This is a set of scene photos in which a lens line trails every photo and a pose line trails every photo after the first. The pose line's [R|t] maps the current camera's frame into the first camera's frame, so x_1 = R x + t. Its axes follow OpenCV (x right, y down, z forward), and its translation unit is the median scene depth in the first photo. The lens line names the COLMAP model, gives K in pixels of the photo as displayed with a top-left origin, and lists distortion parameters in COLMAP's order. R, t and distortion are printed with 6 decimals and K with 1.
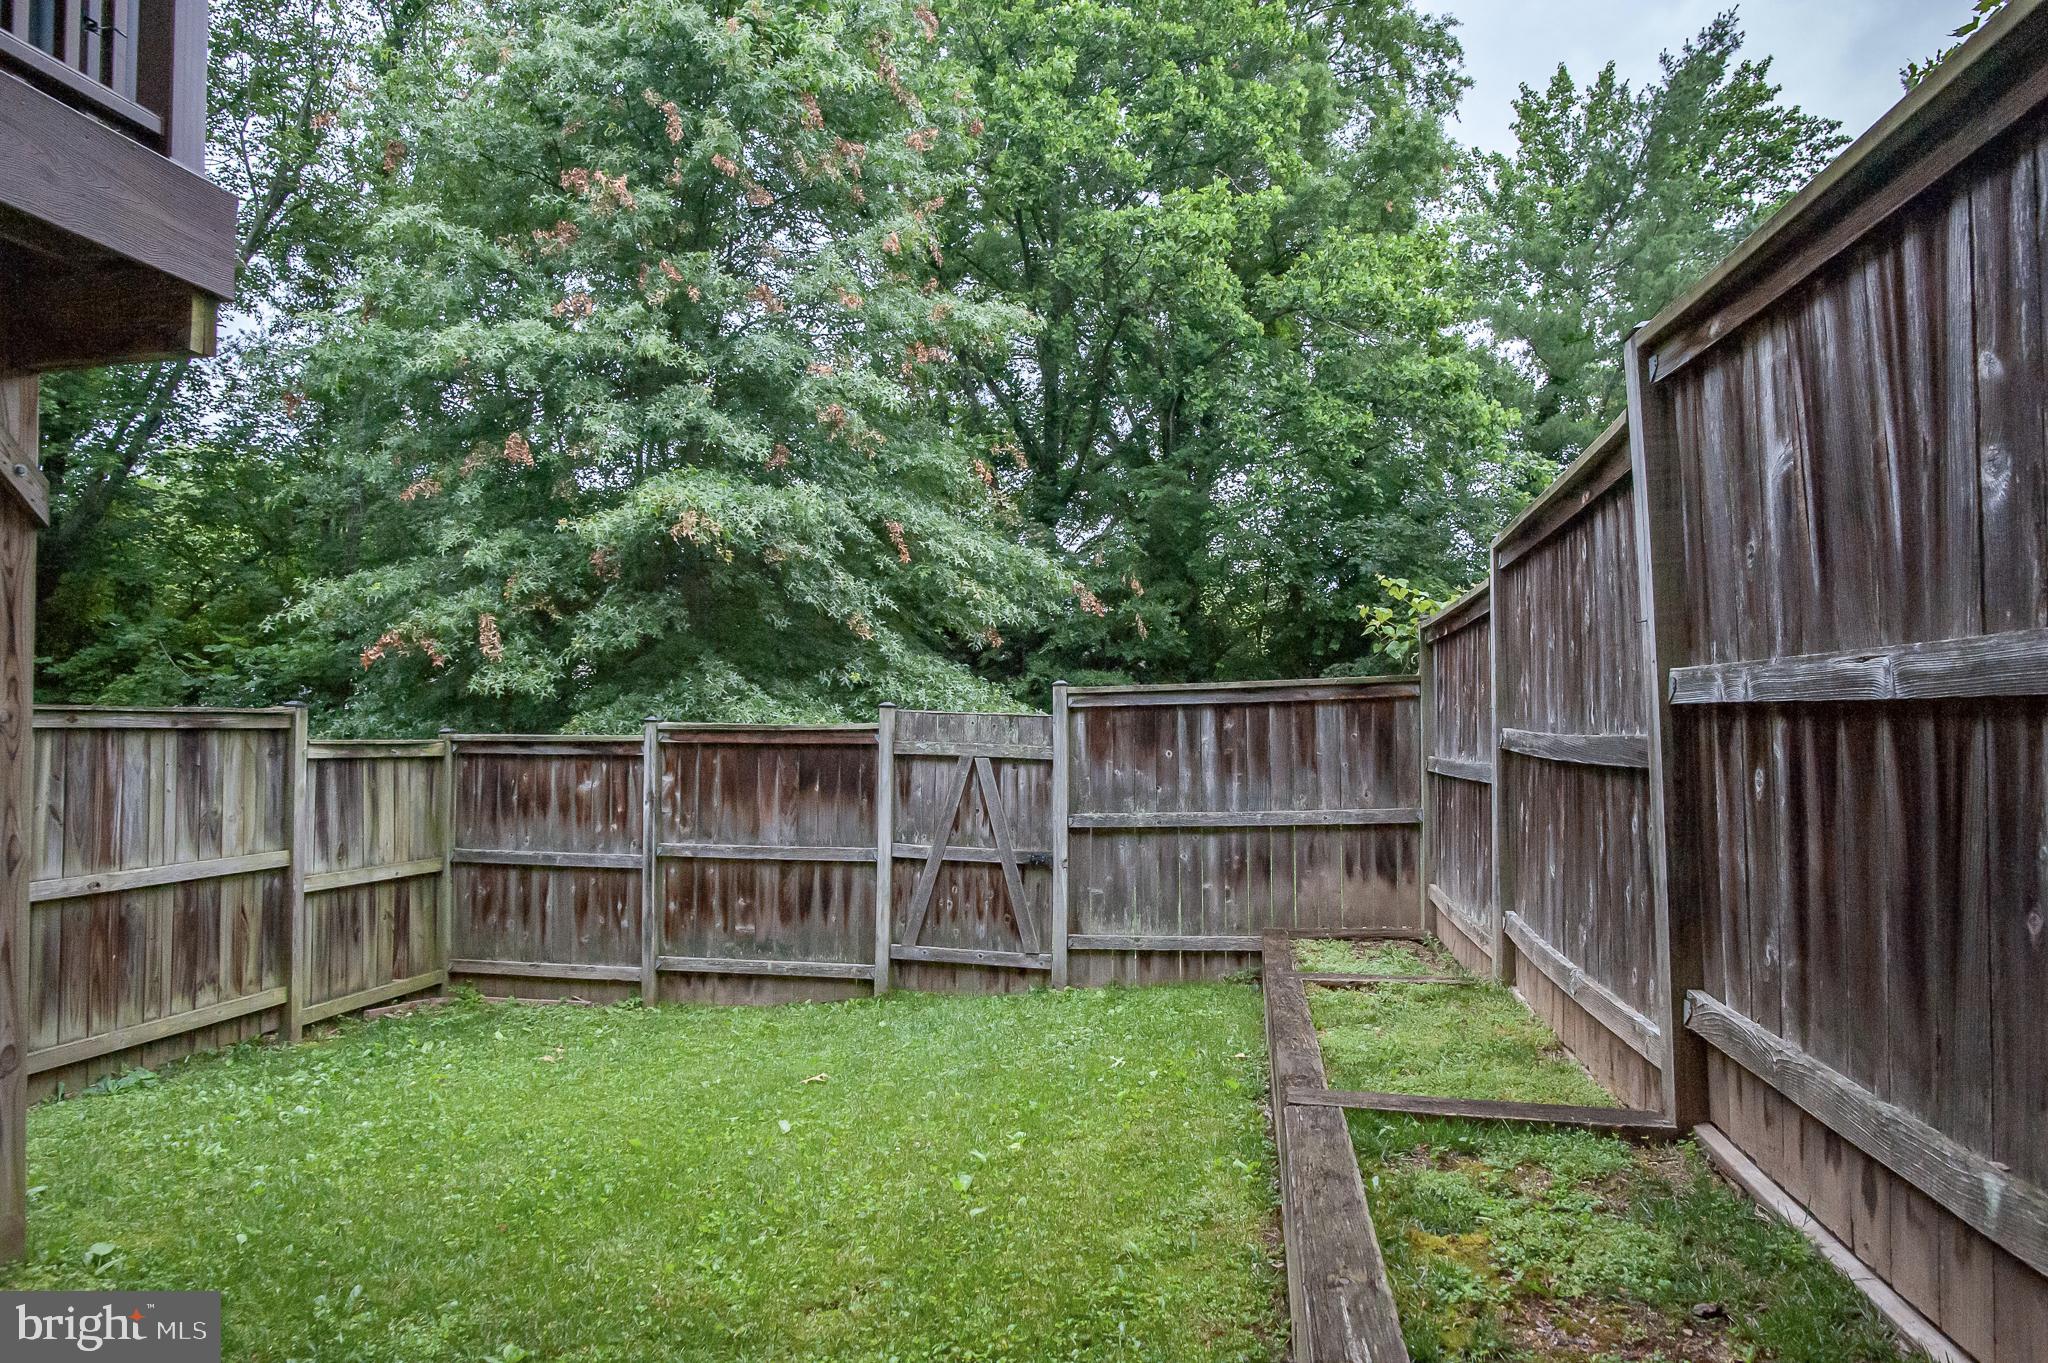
lens RADIAL K [[1204.8, 0, 1011.3], [0, 1204.8, 684.6], [0, 0, 1]] dist [-0.024994, 0.000908]
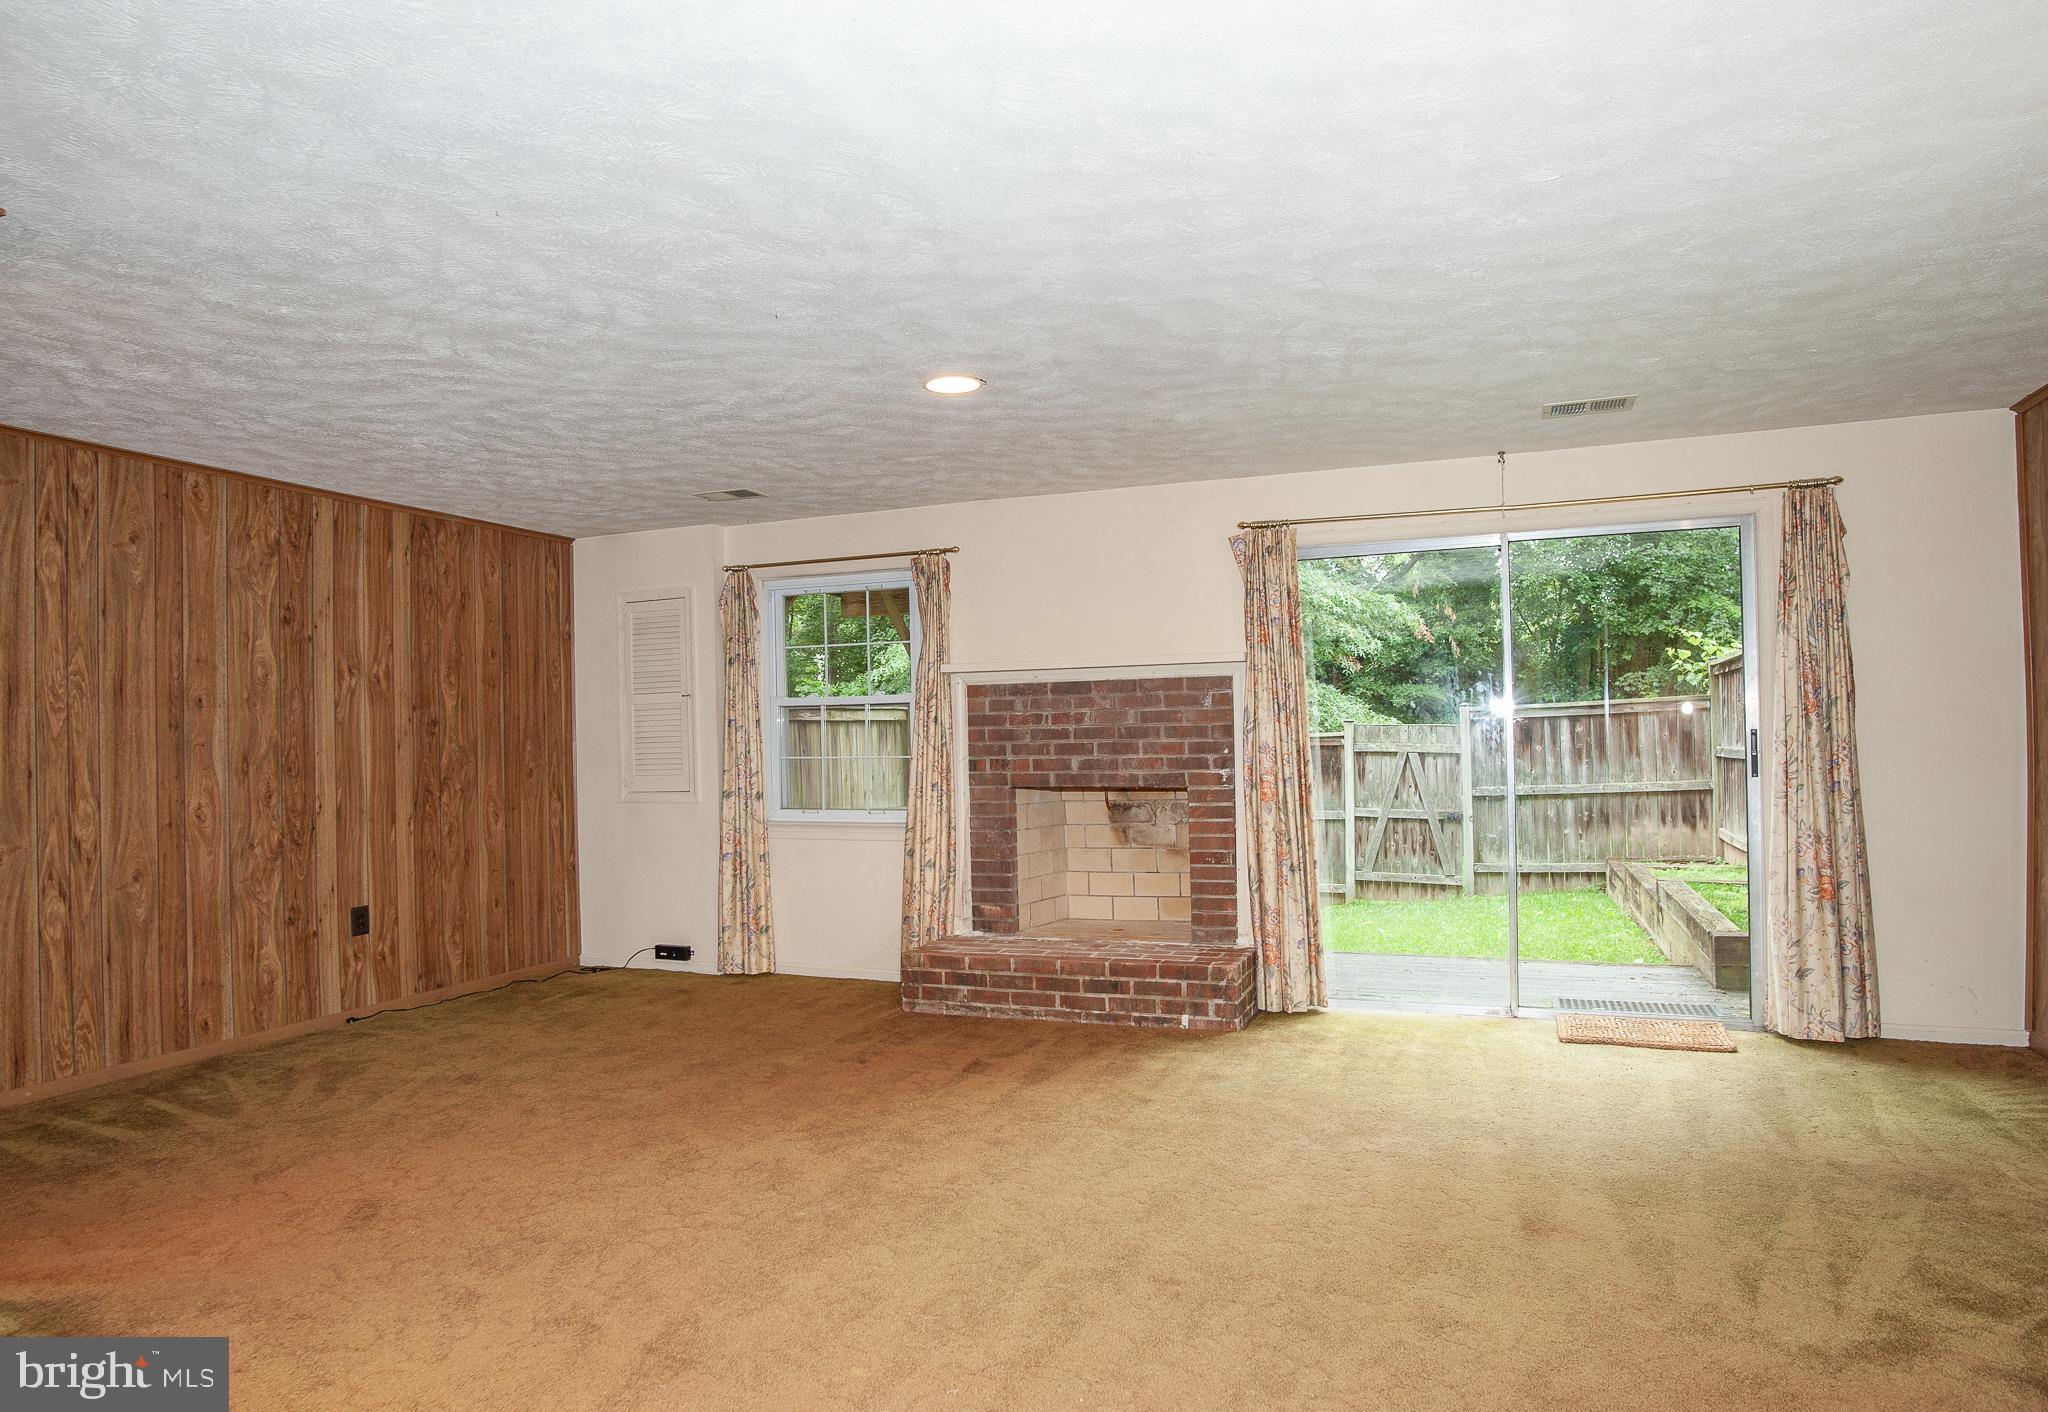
lens RADIAL K [[1230.0, 0, 1036.1], [0, 1230.0, 720.2], [0, 0, 1]] dist [-0.016020, -0.000494]
pose [[0.984928, -0.020648, -0.171726, -0.238984], [0.024576, 0.999482, 0.020781, -0.028076], [0.171208, -0.024688, 0.984926, -0.684457]]
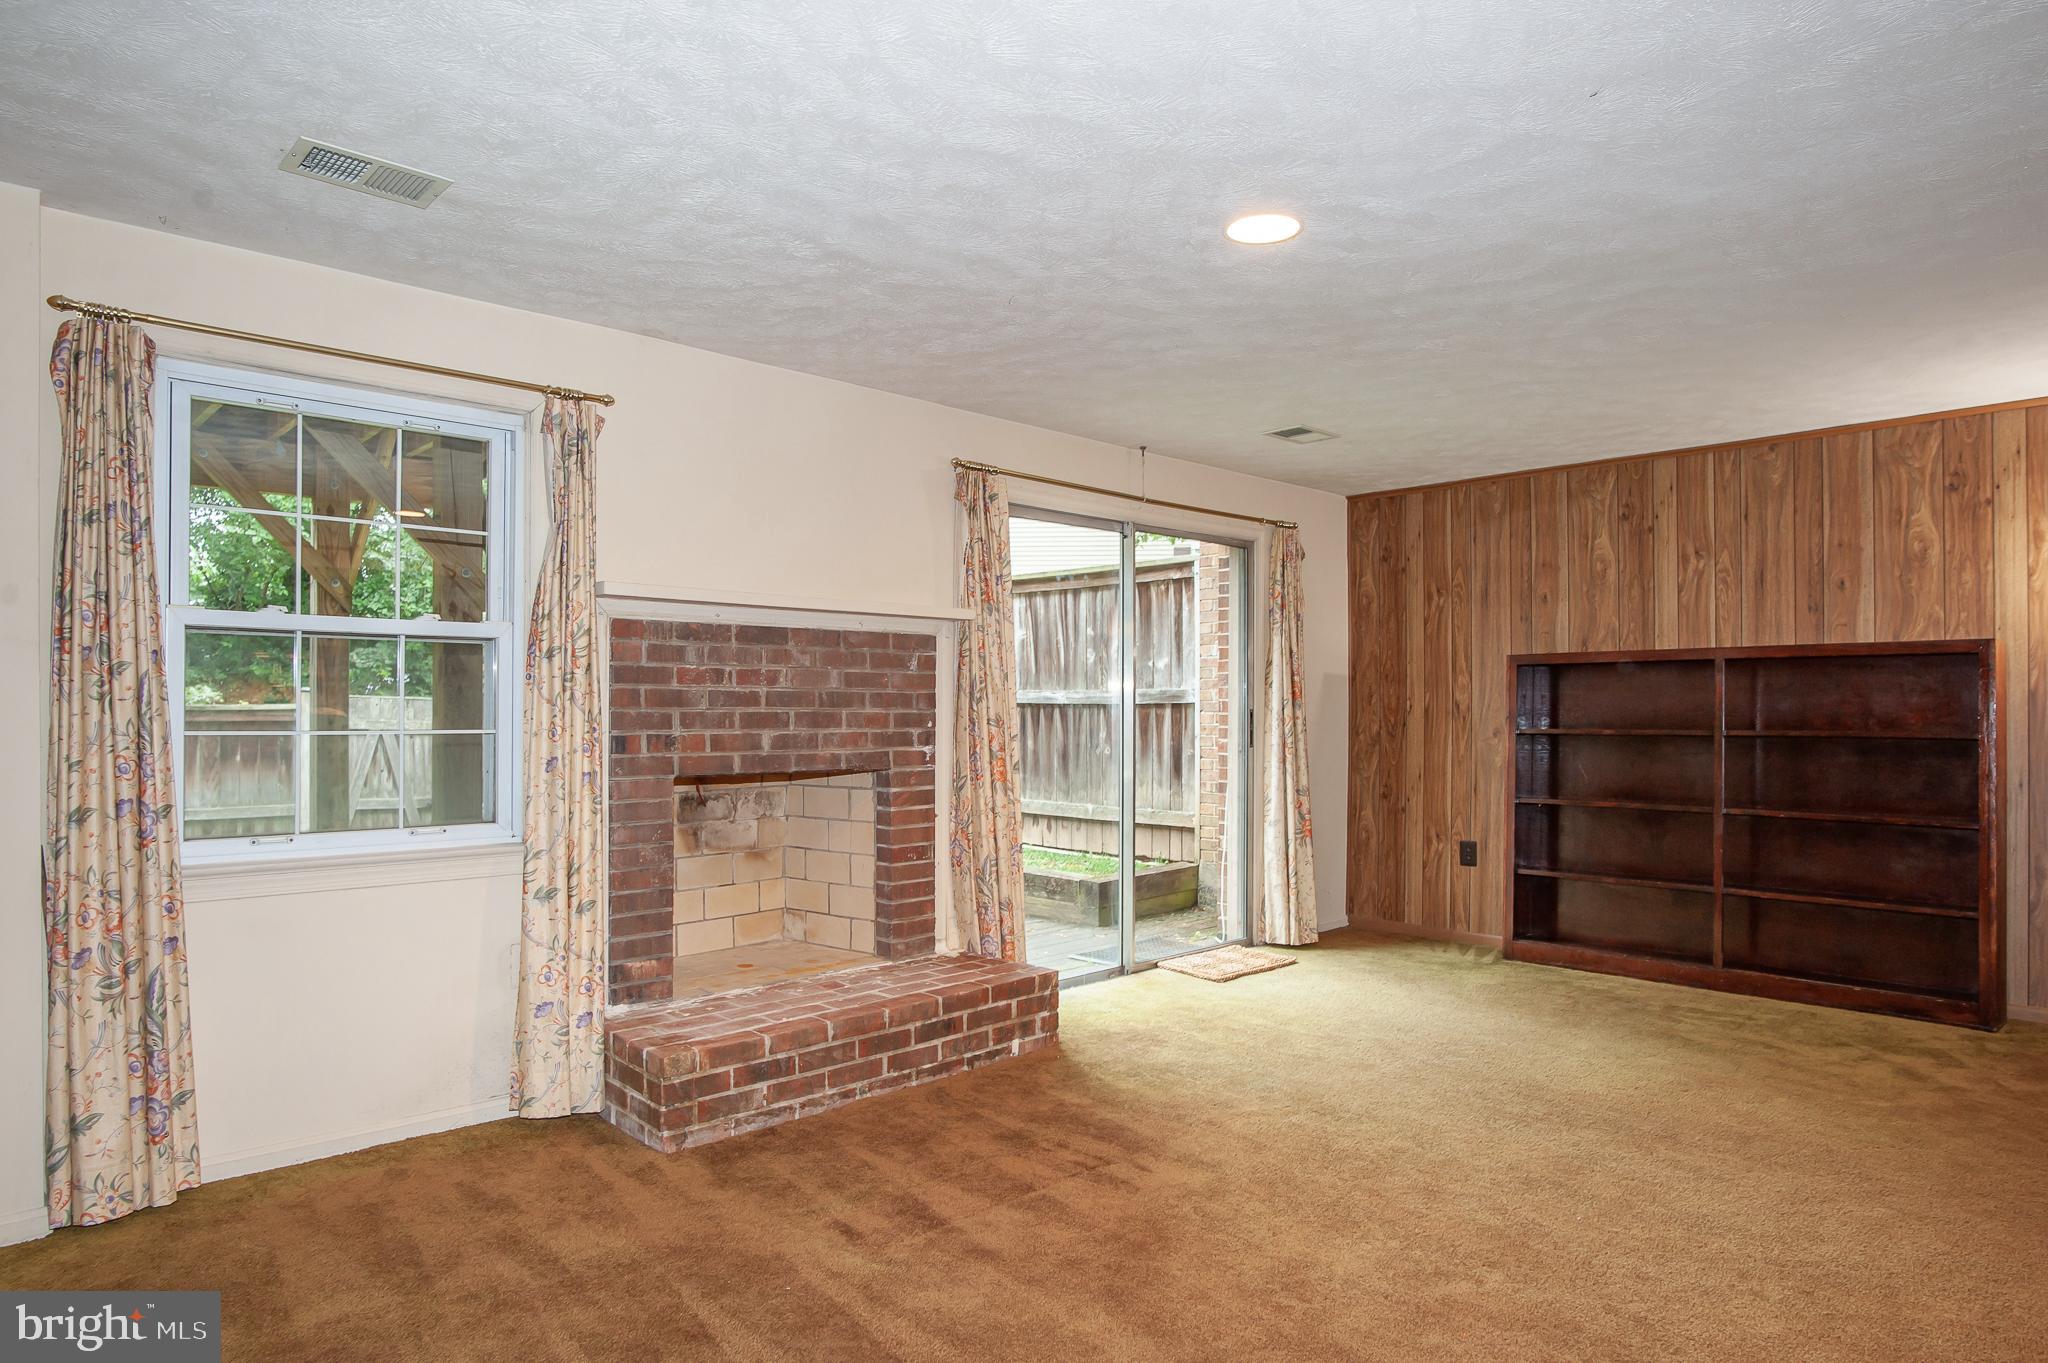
lens RADIAL K [[1204.8, 0, 1023.5], [0, 1204.8, 693.9], [0, 0, 1]] dist [-0.024994, 0.000908]
pose [[0.579062, 0.010527, 0.815215, -0.707806], [-0.031184, 0.999471, 0.009244, -0.014327], [-0.814687, -0.030775, 0.579084, -0.340042]]
